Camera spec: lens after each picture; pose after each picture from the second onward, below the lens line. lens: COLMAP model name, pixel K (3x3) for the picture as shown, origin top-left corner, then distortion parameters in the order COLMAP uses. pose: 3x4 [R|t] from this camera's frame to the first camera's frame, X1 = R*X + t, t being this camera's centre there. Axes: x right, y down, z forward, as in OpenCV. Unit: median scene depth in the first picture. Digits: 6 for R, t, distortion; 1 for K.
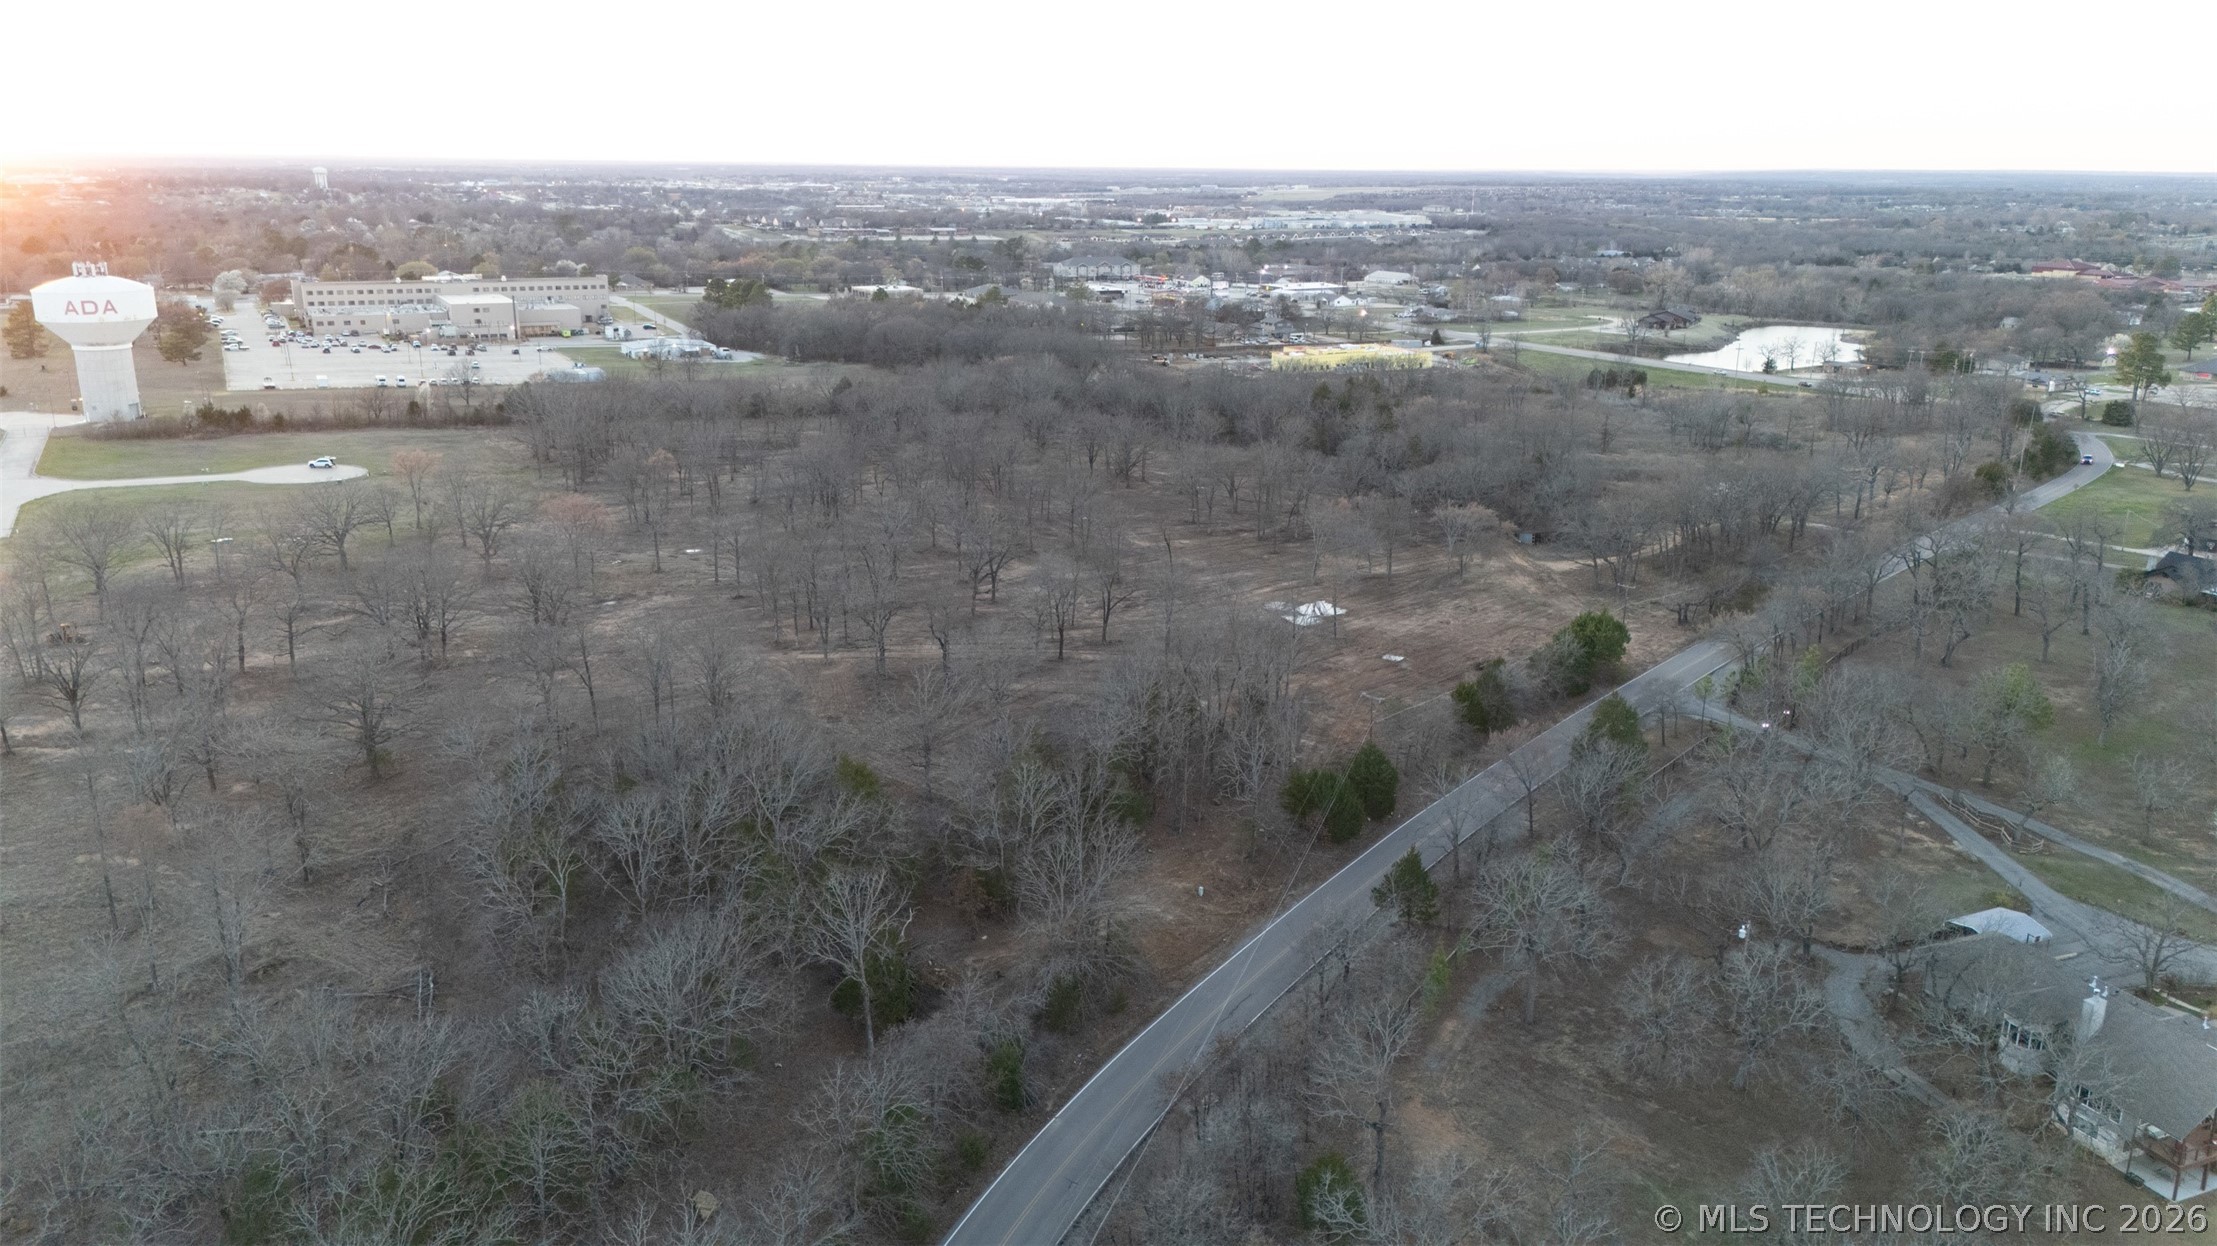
lens RADIAL K [[1631.7, 0, 1108.5], [0, 1631.7, 623.0], [0, 0, 1]] dist [0.084585, -0.071684]
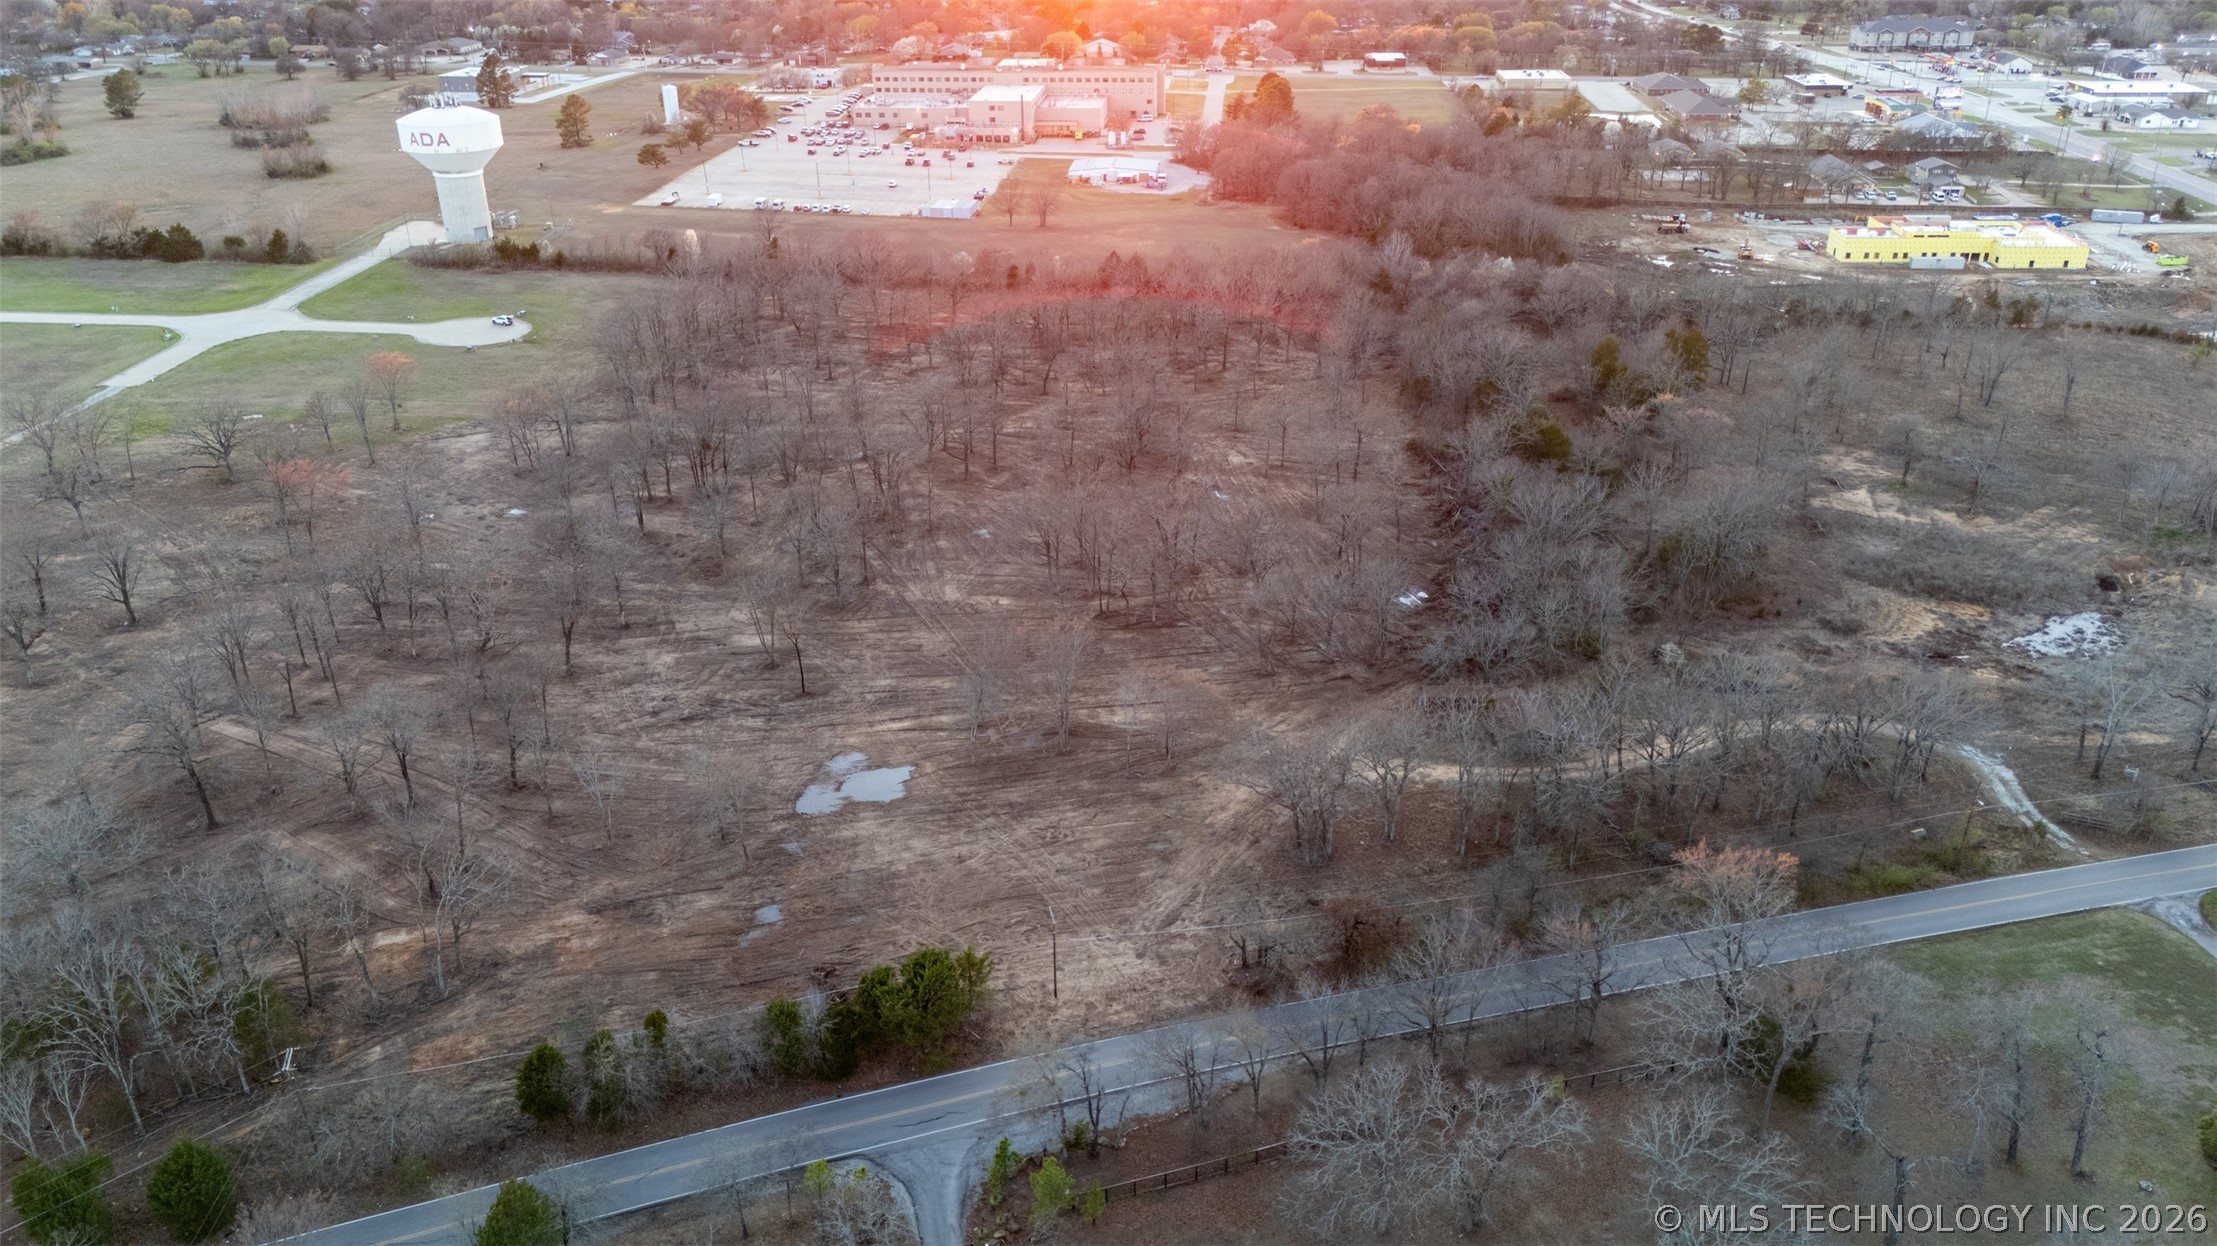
lens RADIAL K [[1631.7, 0, 1108.5], [0, 1631.7, 623.0], [0, 0, 1]] dist [0.084585, -0.071684]
pose [[0.843995, 0.217484, -0.490278, 0.360238], [-0.132718, 0.970357, 0.201975, -0.154402], [0.519671, -0.105397, 0.847840, 0.262075]]
